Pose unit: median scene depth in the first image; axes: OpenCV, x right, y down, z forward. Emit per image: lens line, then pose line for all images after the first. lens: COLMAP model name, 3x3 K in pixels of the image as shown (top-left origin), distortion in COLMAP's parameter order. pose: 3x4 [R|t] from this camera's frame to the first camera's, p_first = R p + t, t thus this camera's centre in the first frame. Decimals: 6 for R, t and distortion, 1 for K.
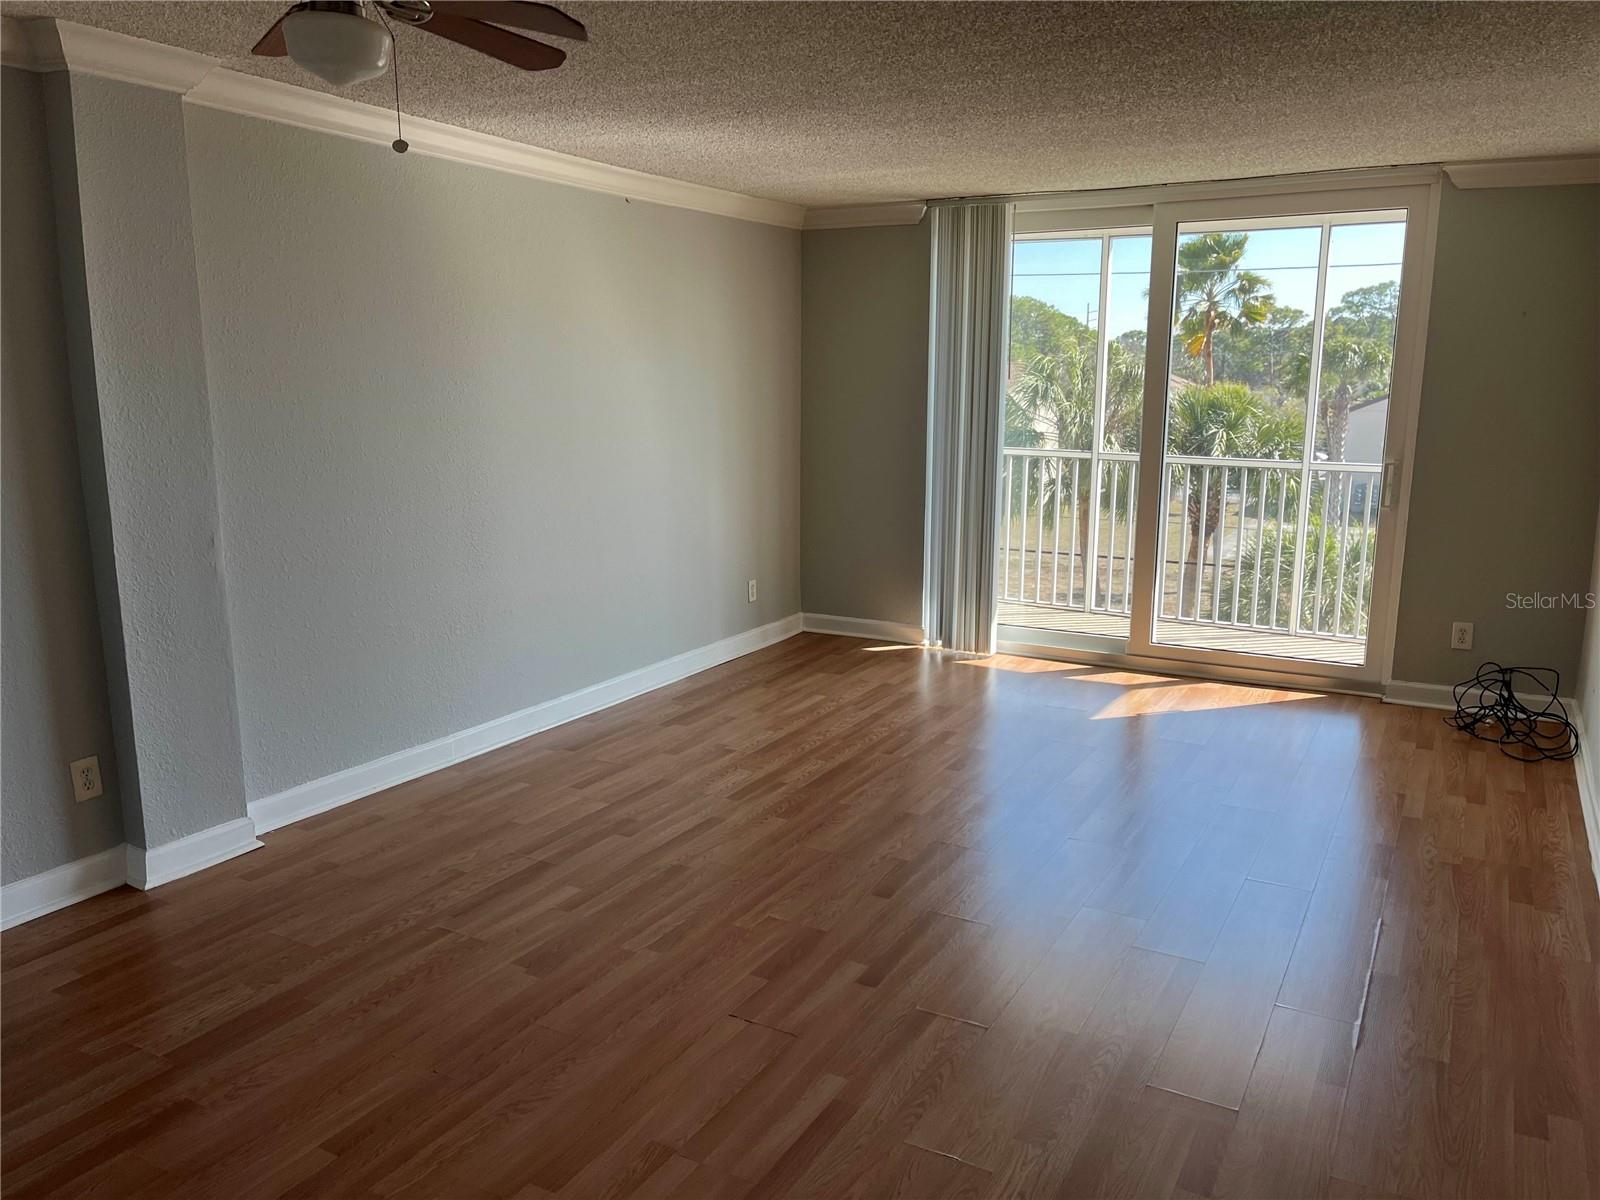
lens RADIAL K [[1222.6, 0, 801.2], [0, 1222.6, 608.2], [0, 0, 1]] dist [0.007880, -0.016939]
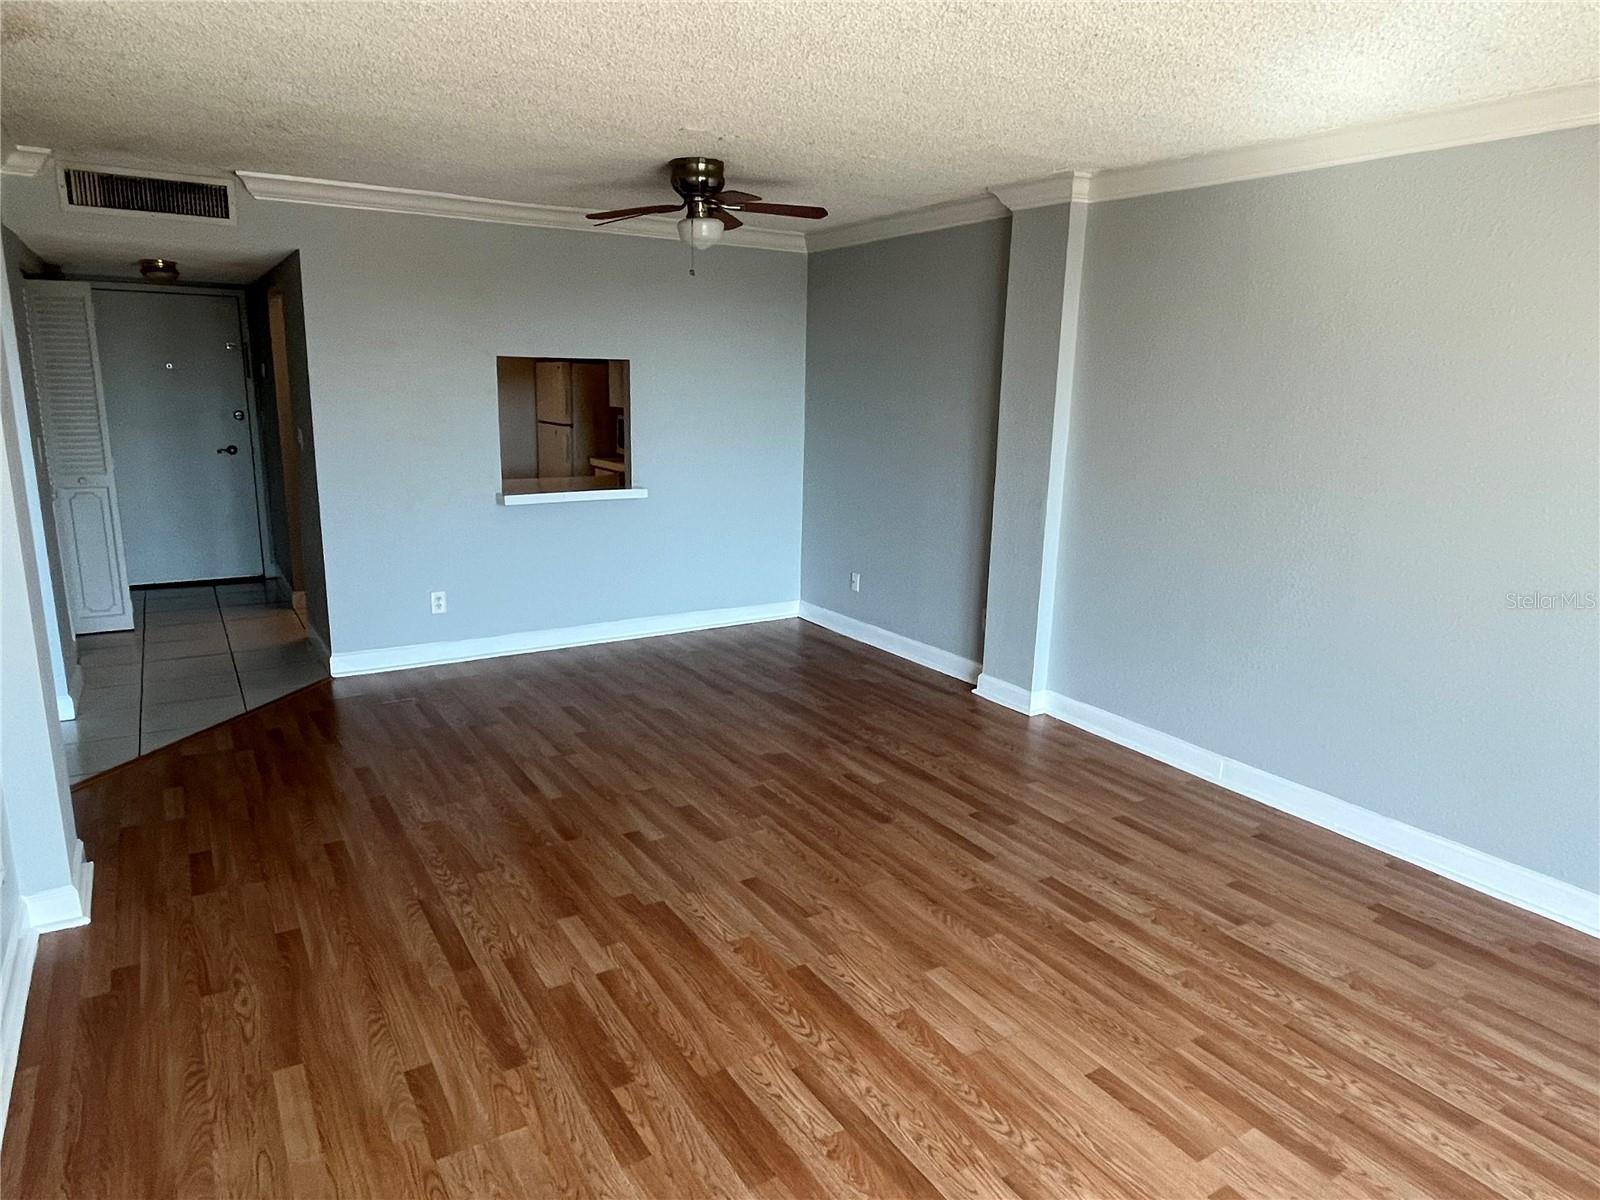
lens RADIAL K [[979.0, 0, 804.6], [0, 979.0, 588.8], [0, 0, 1]] dist [0.006480, -0.001577]
pose [[-0.469860, 0.183535, -0.863450, 0.600076], [-0.186849, 0.935305, 0.300486, -0.222921], [0.862739, 0.302521, -0.405169, 1.060451]]
